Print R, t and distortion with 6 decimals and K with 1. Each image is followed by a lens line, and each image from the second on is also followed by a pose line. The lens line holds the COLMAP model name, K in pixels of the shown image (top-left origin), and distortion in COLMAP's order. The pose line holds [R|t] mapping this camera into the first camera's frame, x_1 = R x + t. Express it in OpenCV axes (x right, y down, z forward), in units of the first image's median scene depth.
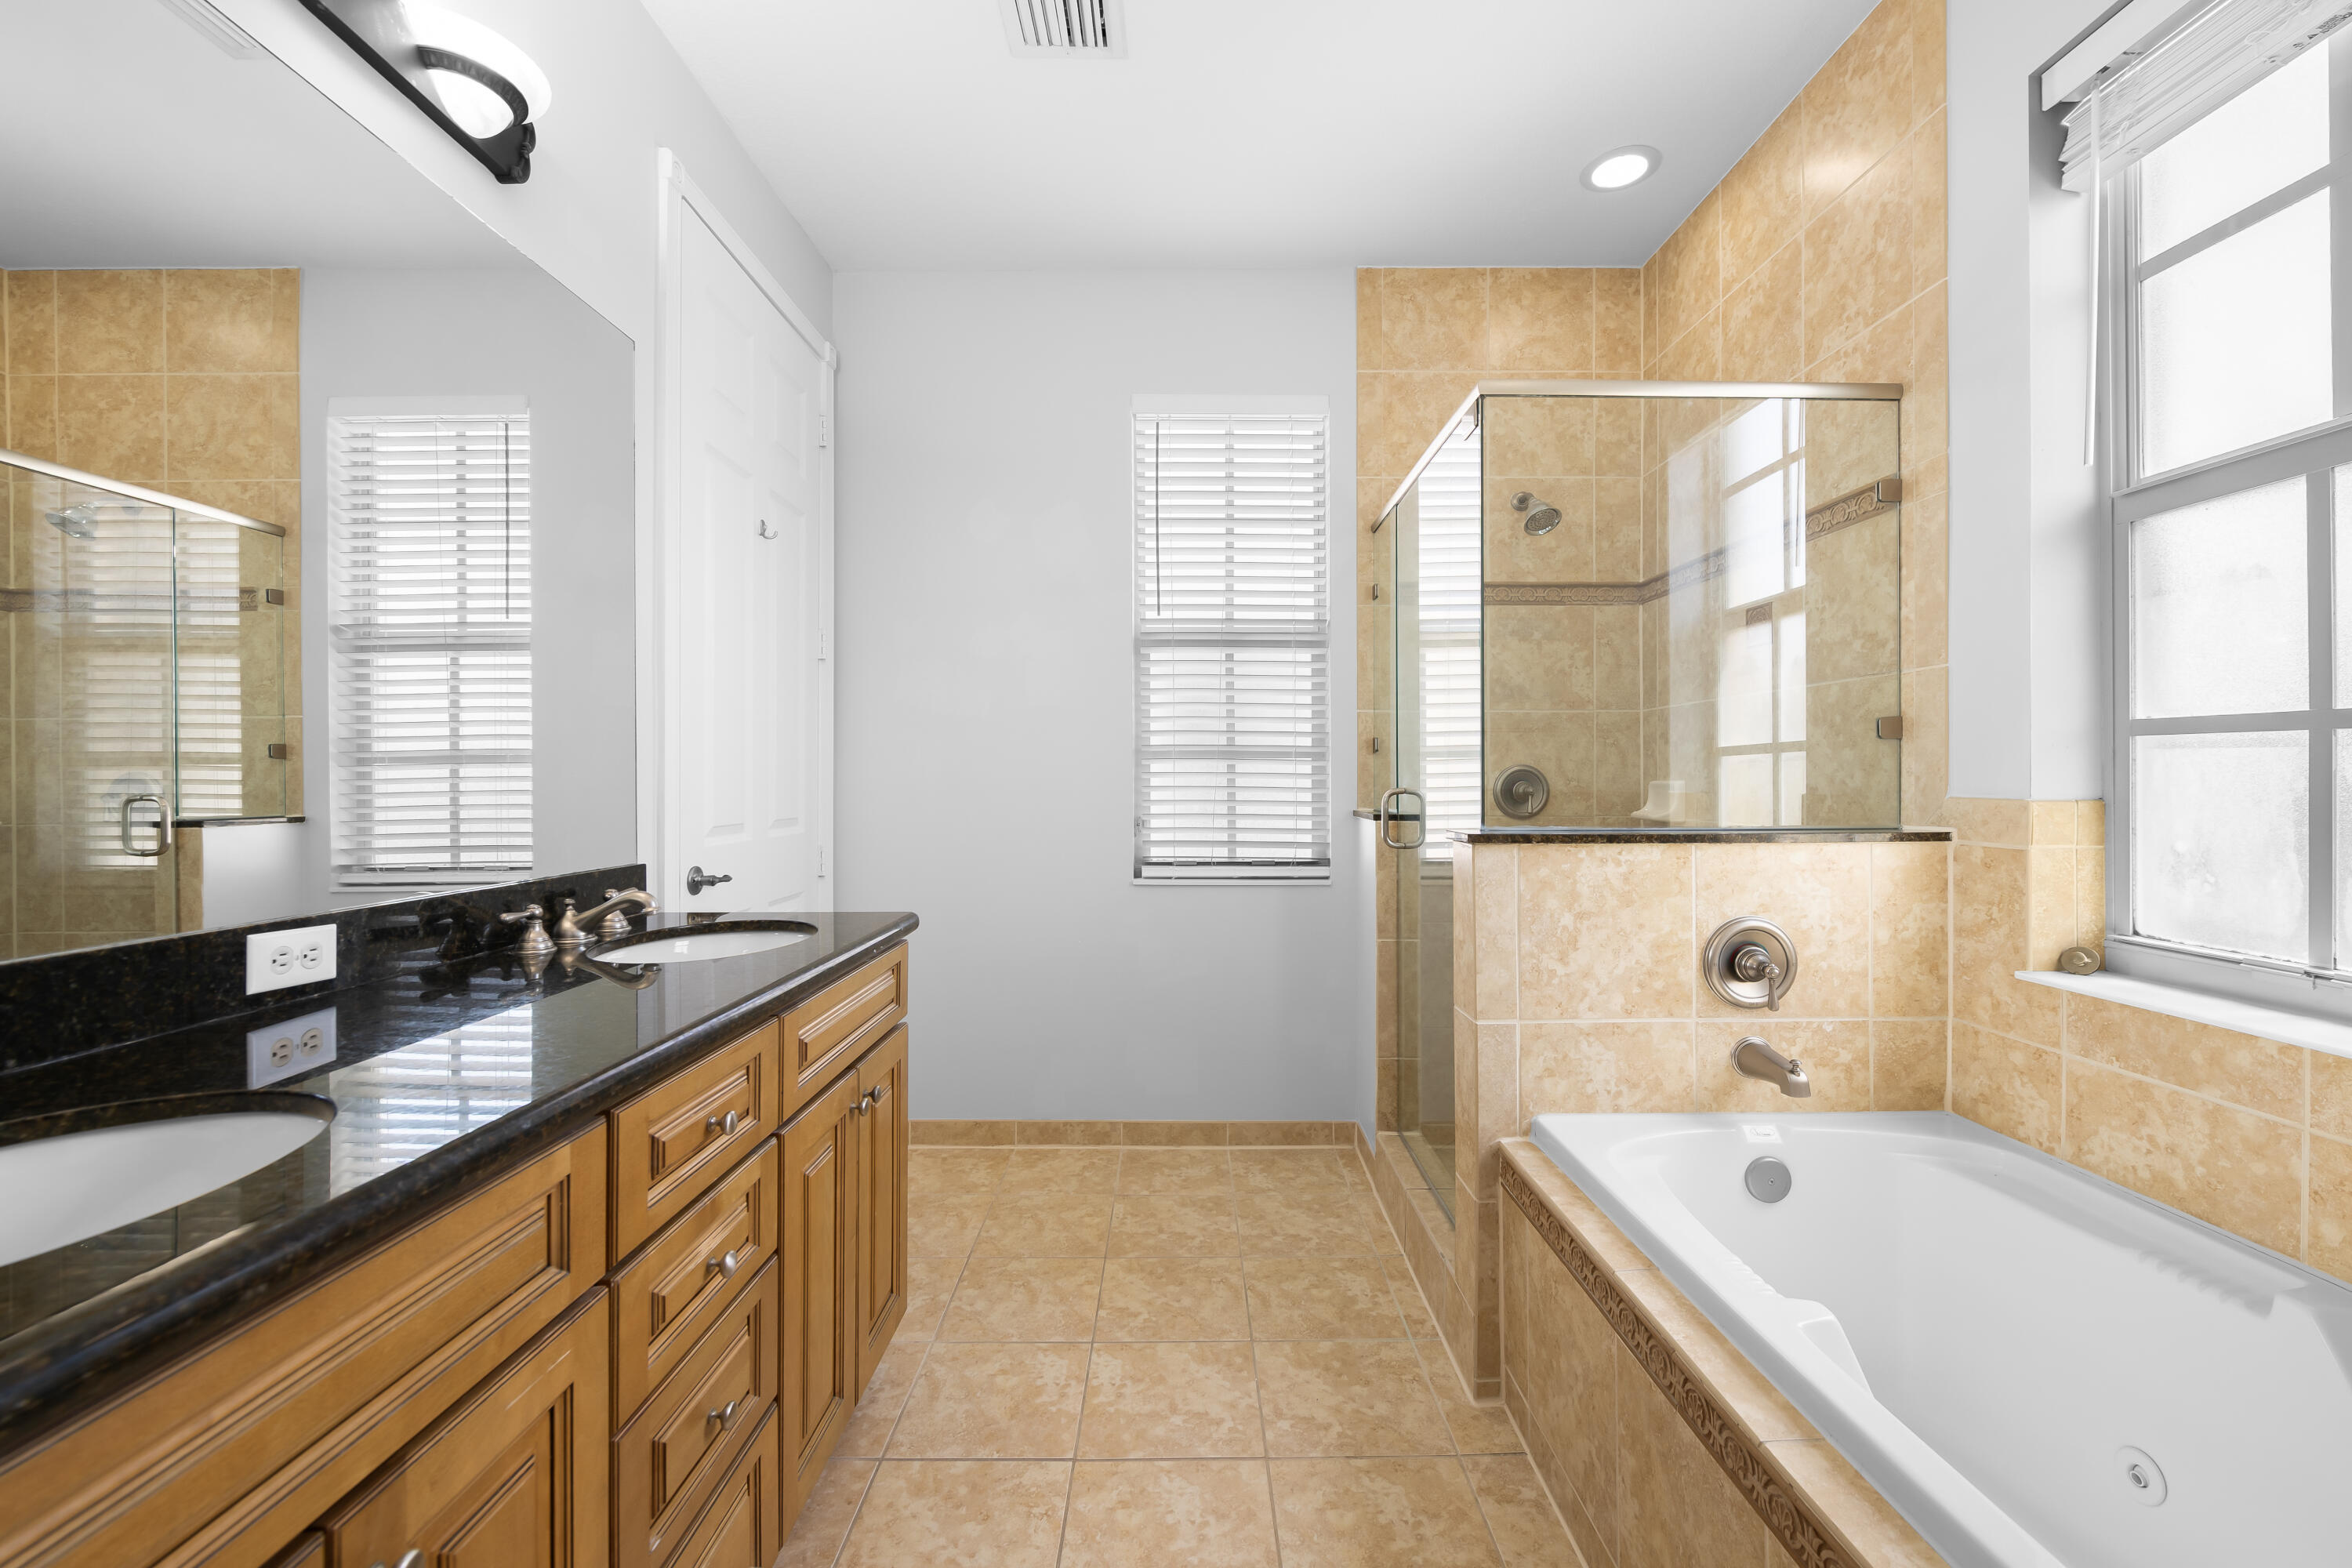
lens RADIAL K [[944.5, 0, 1187.0], [0, 944.5, 780.4], [0, 0, 1]] dist [-0.000296, -0.003053]
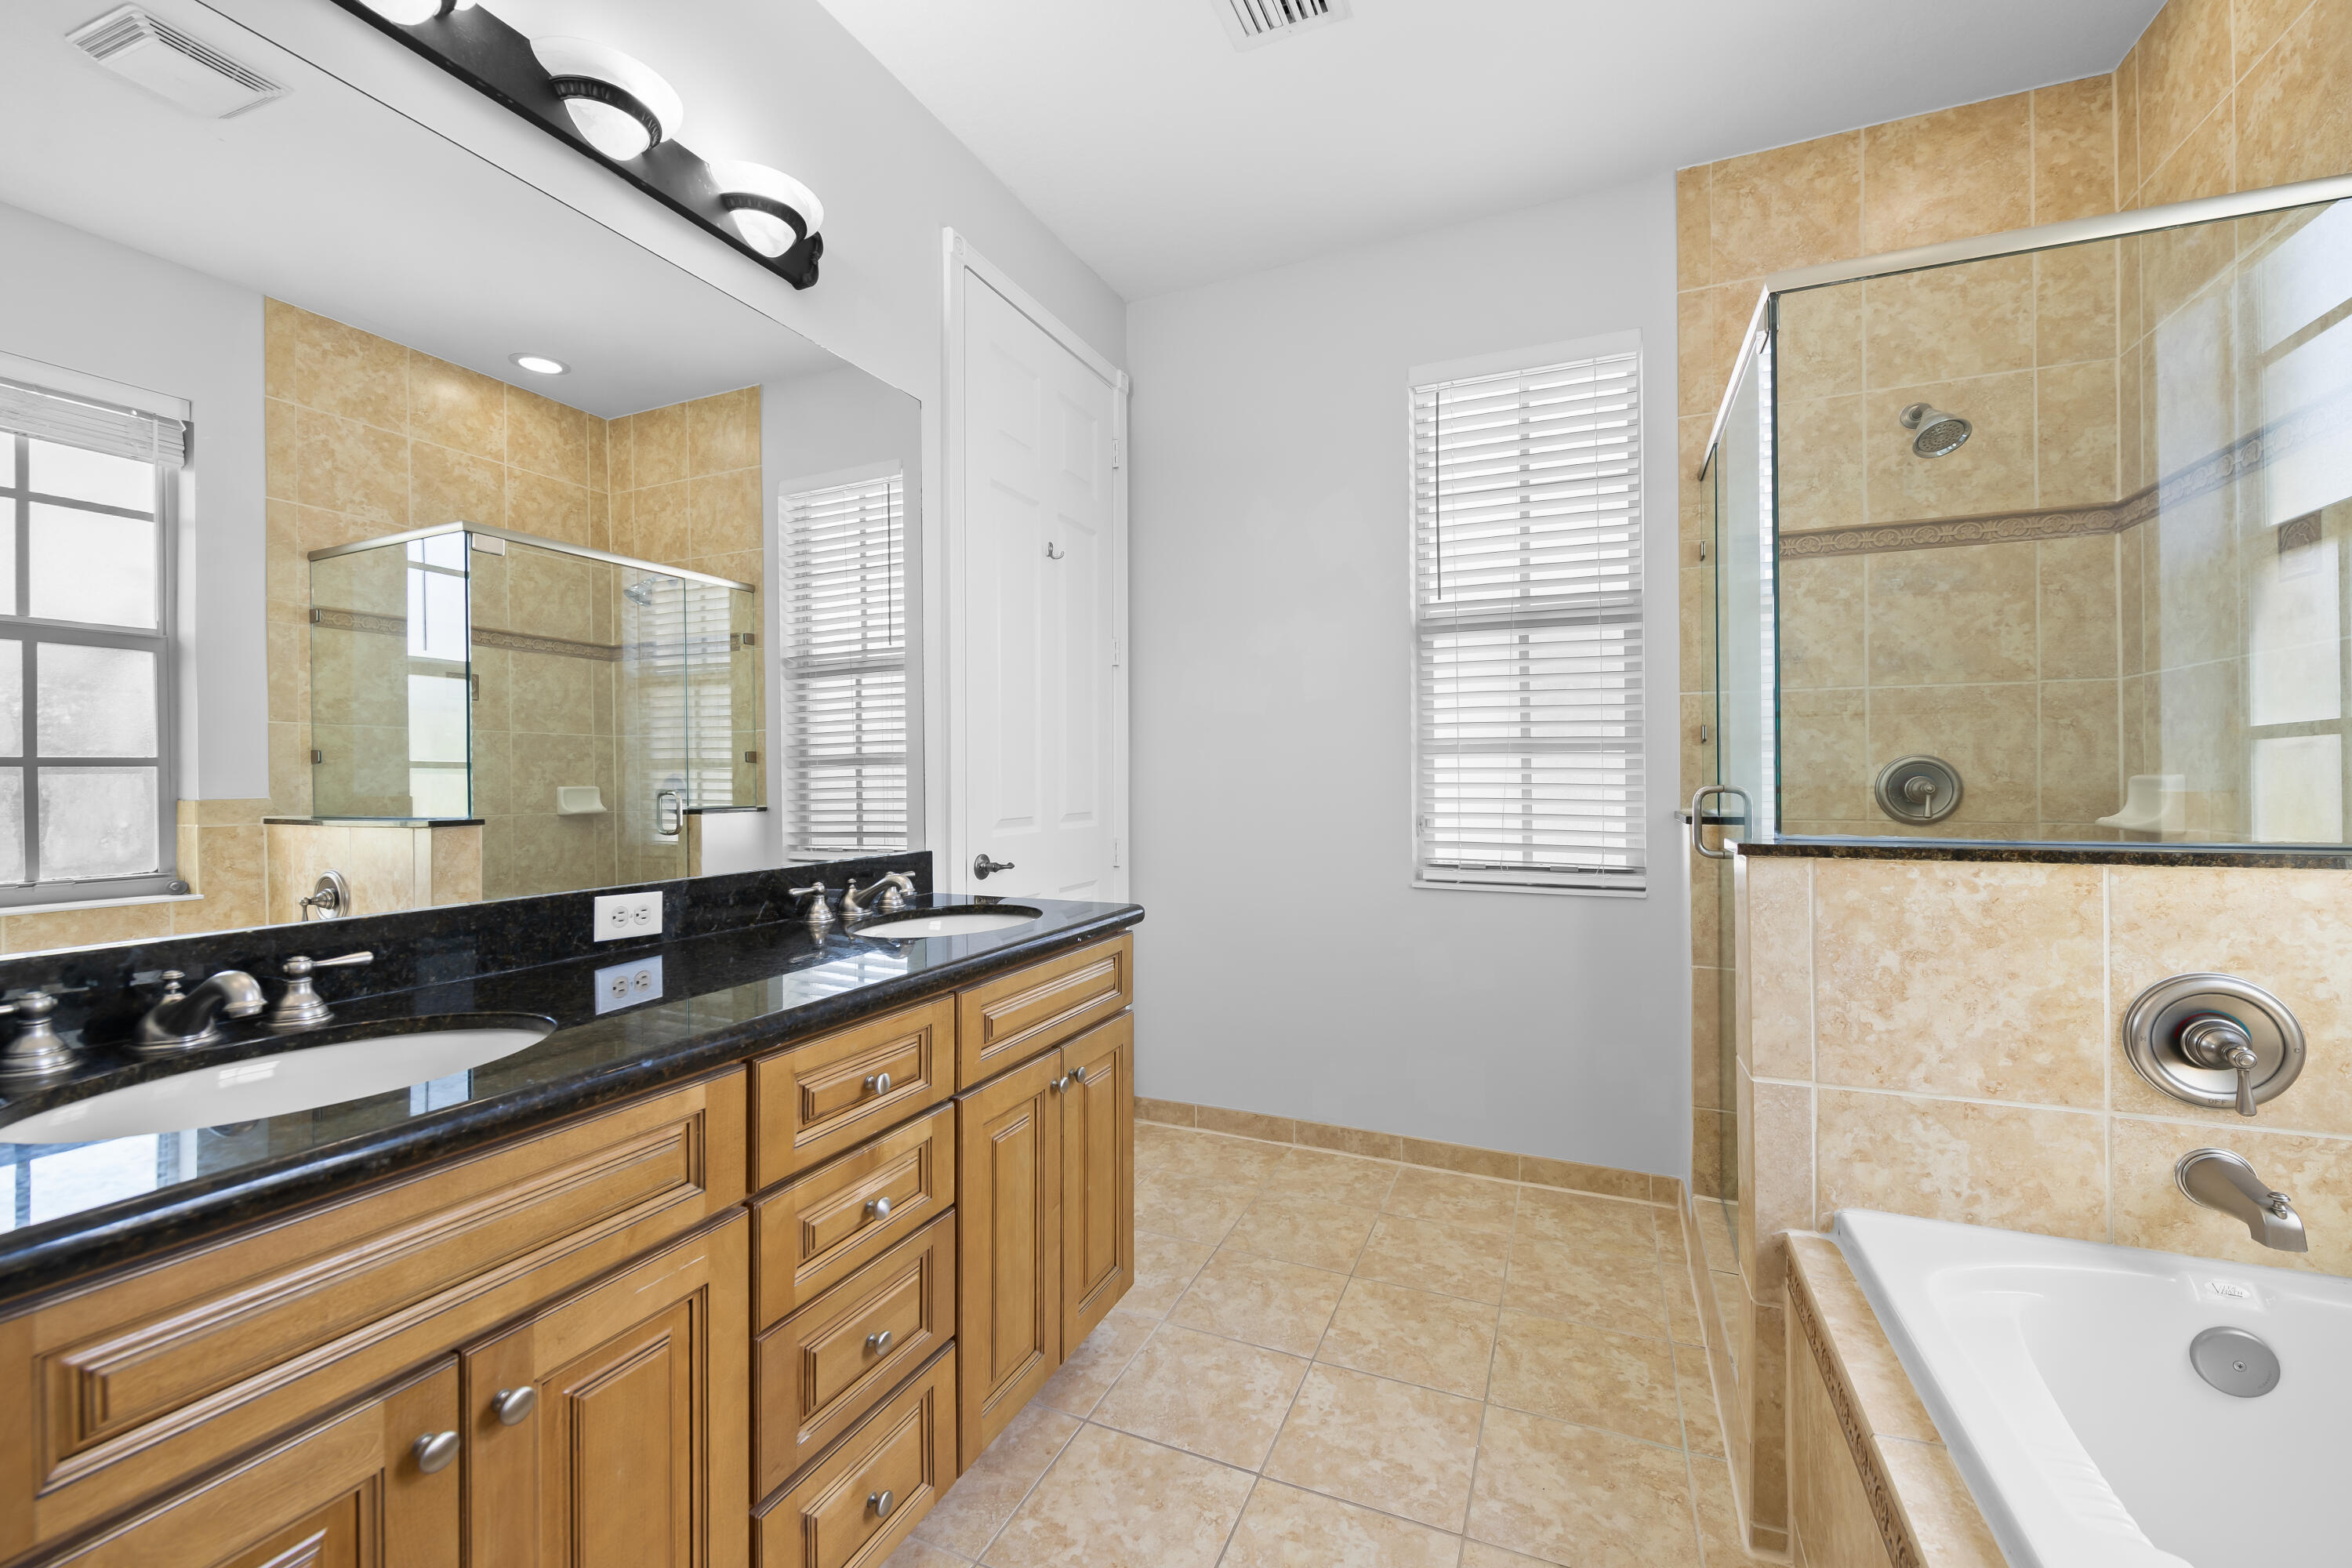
lens RADIAL K [[944.5, 0, 1172.0], [0, 944.5, 777.7], [0, 0, 1]] dist [-0.000296, -0.003053]
pose [[0.913431, -0.003171, -0.406981, 0.121234], [0.003961, 0.999992, 0.001099, -0.001262], [0.406974, -0.002616, 0.913436, 0.045851]]
